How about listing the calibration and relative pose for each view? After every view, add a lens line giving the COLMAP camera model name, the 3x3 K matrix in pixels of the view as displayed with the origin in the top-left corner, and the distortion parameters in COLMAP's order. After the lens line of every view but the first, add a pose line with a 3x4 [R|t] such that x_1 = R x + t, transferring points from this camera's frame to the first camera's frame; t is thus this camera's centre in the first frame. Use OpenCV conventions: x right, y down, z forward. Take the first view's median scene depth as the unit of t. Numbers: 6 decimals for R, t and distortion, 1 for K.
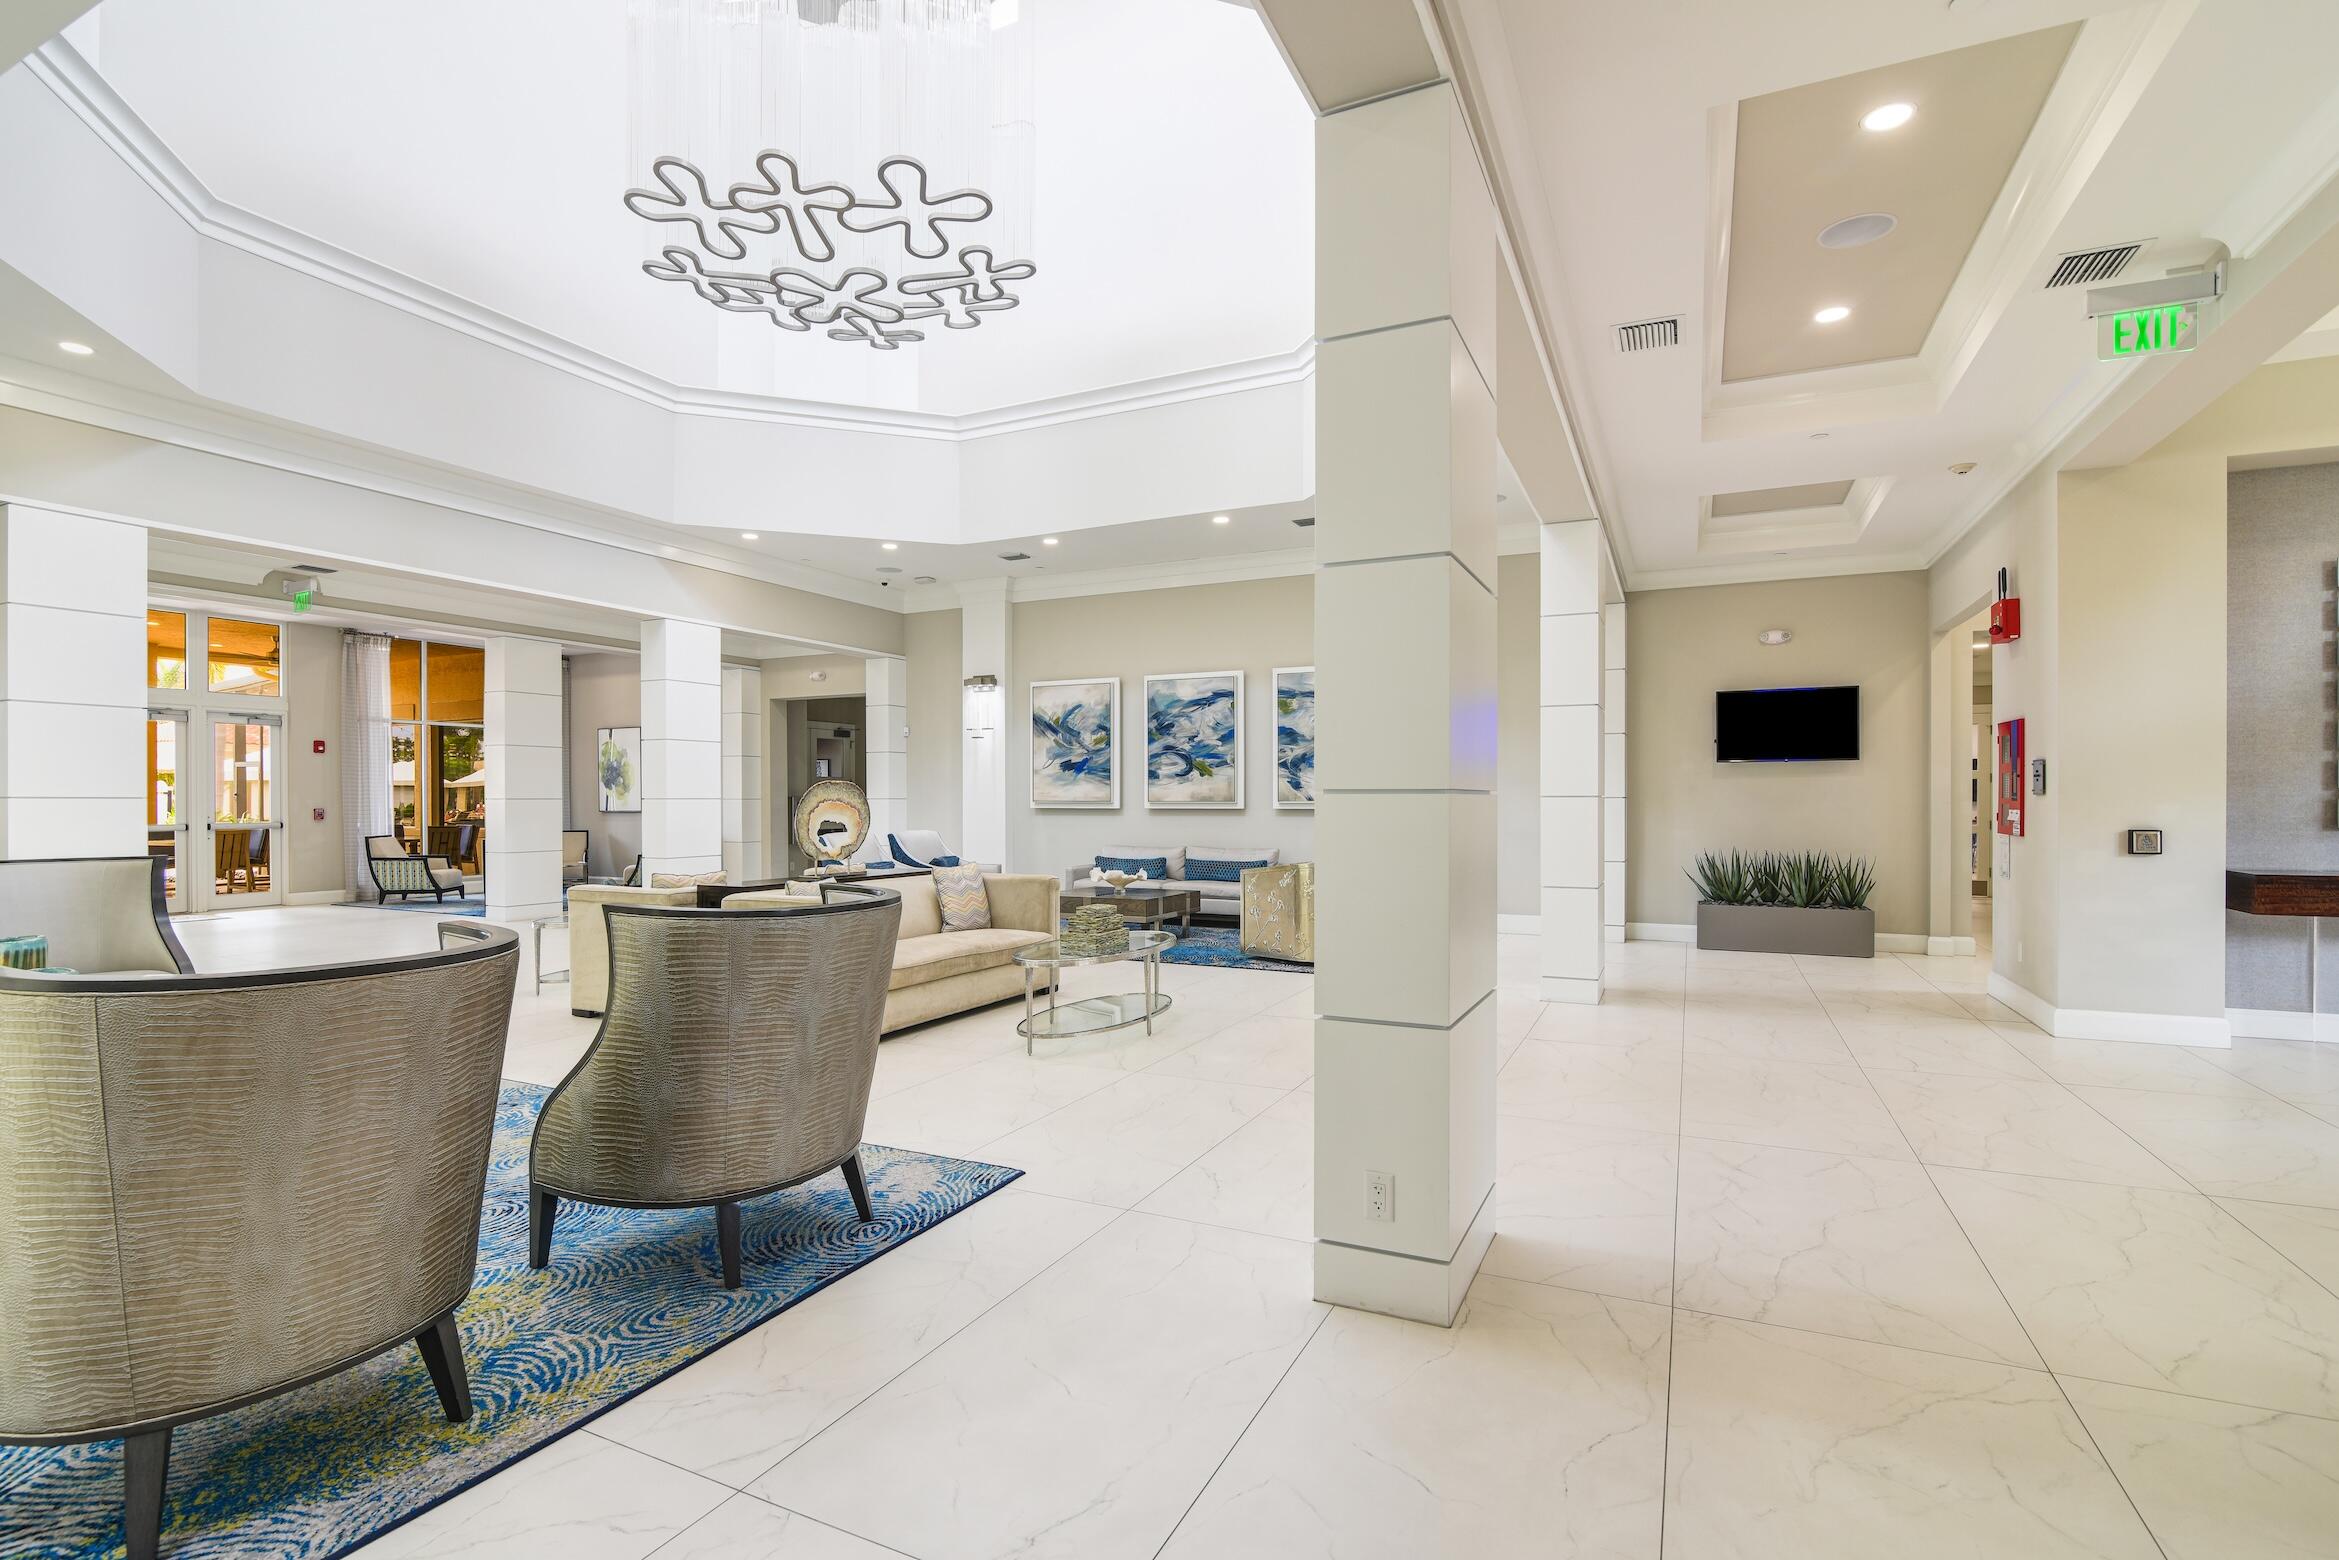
lens RADIAL K [[1096.5, 0, 1179.8], [0, 1096.5, 806.8], [0, 0, 1]] dist [-0.009598, -0.000114]
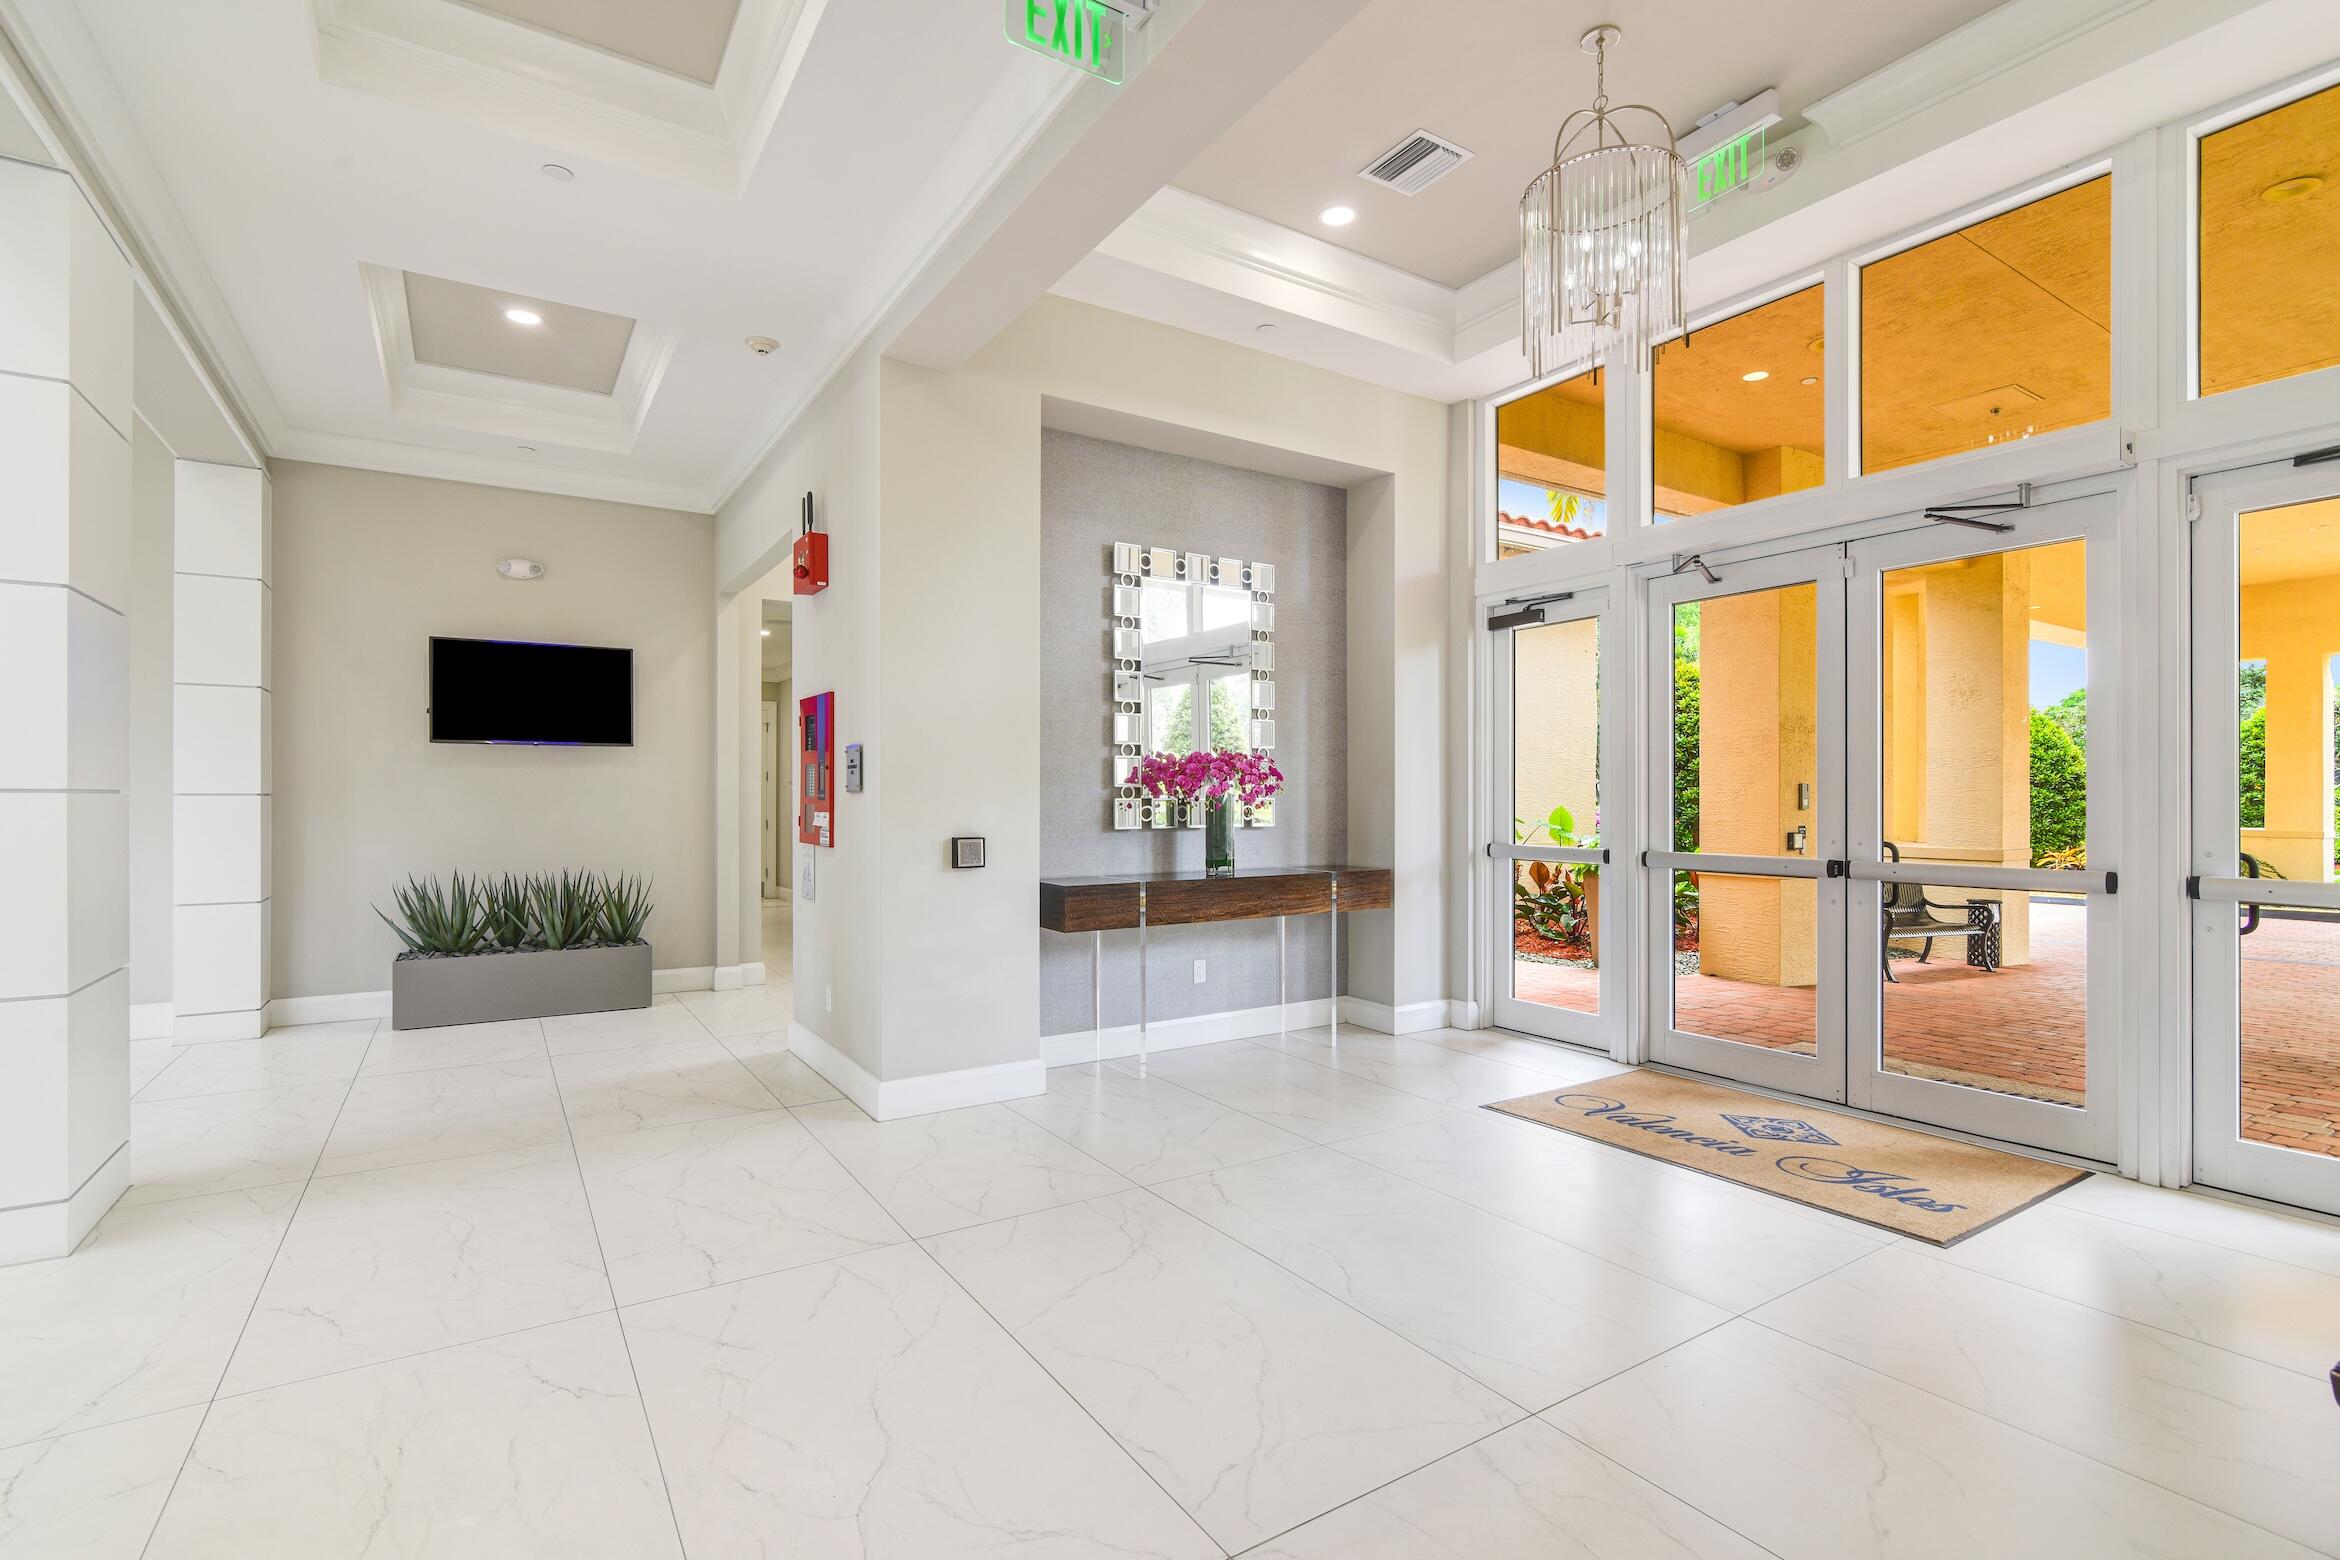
lens RADIAL K [[1096.9, 0, 1180.3], [0, 1096.9, 806.8], [0, 0, 1]] dist [-0.009598, -0.000114]
pose [[0.530636, -0.002023, 0.847597, 0.235293], [0.002624, 0.999996, 0.000744, -0.000866], [-0.847595, 0.001829, 0.530640, 0.359819]]
